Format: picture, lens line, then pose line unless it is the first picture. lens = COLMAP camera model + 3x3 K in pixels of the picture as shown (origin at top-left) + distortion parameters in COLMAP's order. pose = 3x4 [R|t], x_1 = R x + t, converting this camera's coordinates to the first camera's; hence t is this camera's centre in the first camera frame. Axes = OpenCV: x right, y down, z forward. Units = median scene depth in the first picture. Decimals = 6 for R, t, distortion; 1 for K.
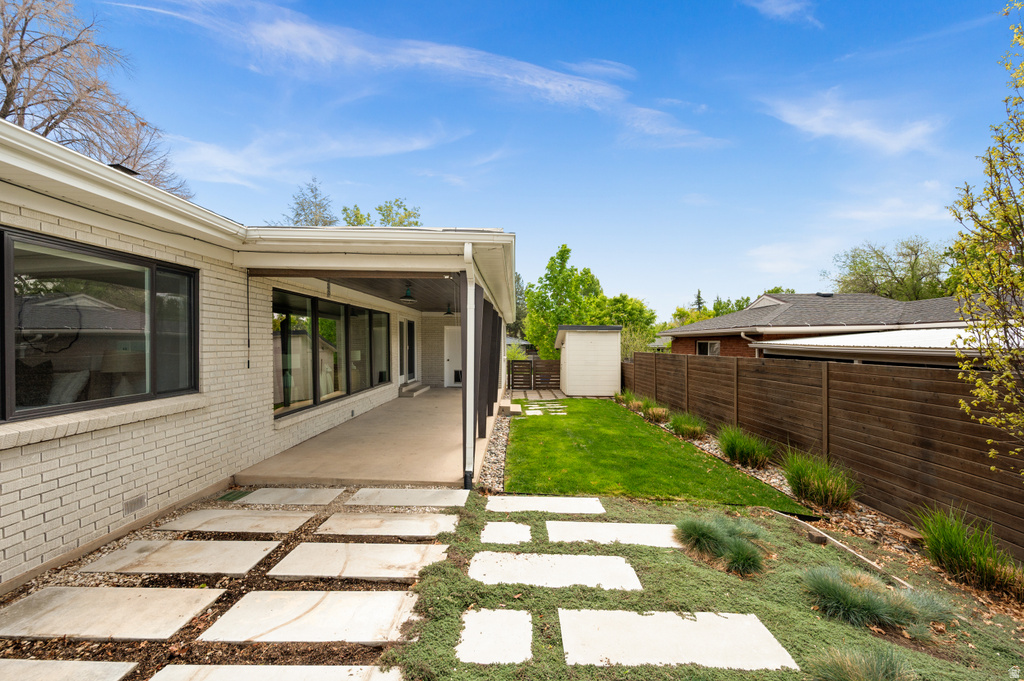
lens RADIAL K [[409.8, 0, 516.2], [0, 409.8, 346.0], [0, 0, 1]] dist [0.003036, -0.000357]
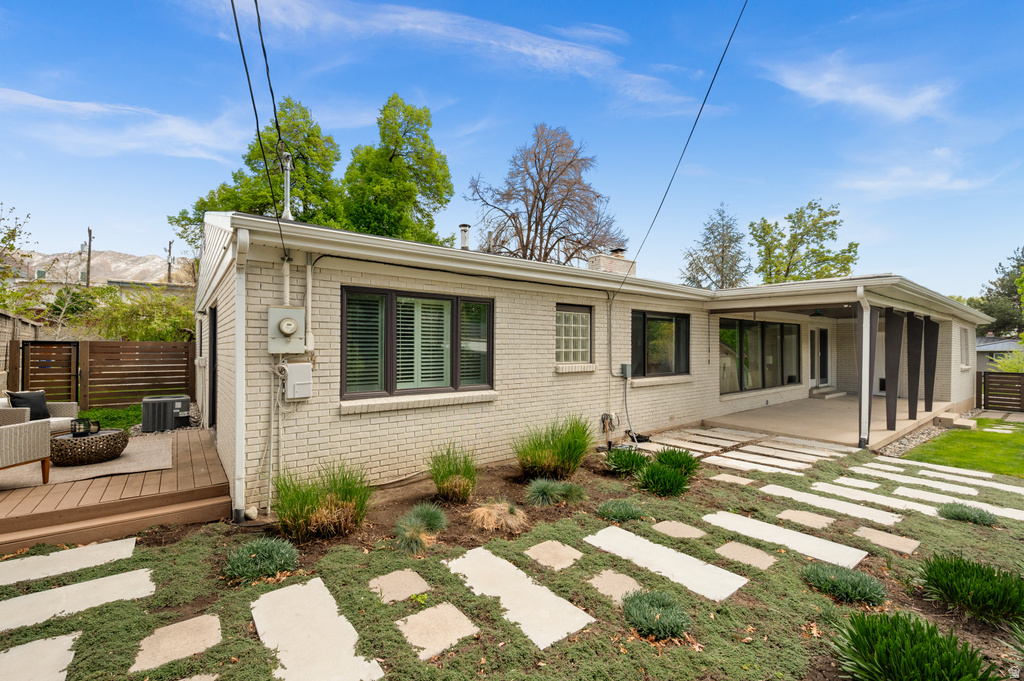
lens RADIAL K [[409.8, 0, 505.4], [0, 409.8, 353.1], [0, 0, 1]] dist [0.003036, -0.000357]
pose [[0.604501, 0.006077, -0.796581, 0.117436], [-0.004666, 0.999981, 0.004088, 0.001124], [0.796591, 0.001245, 0.604517, -0.381775]]
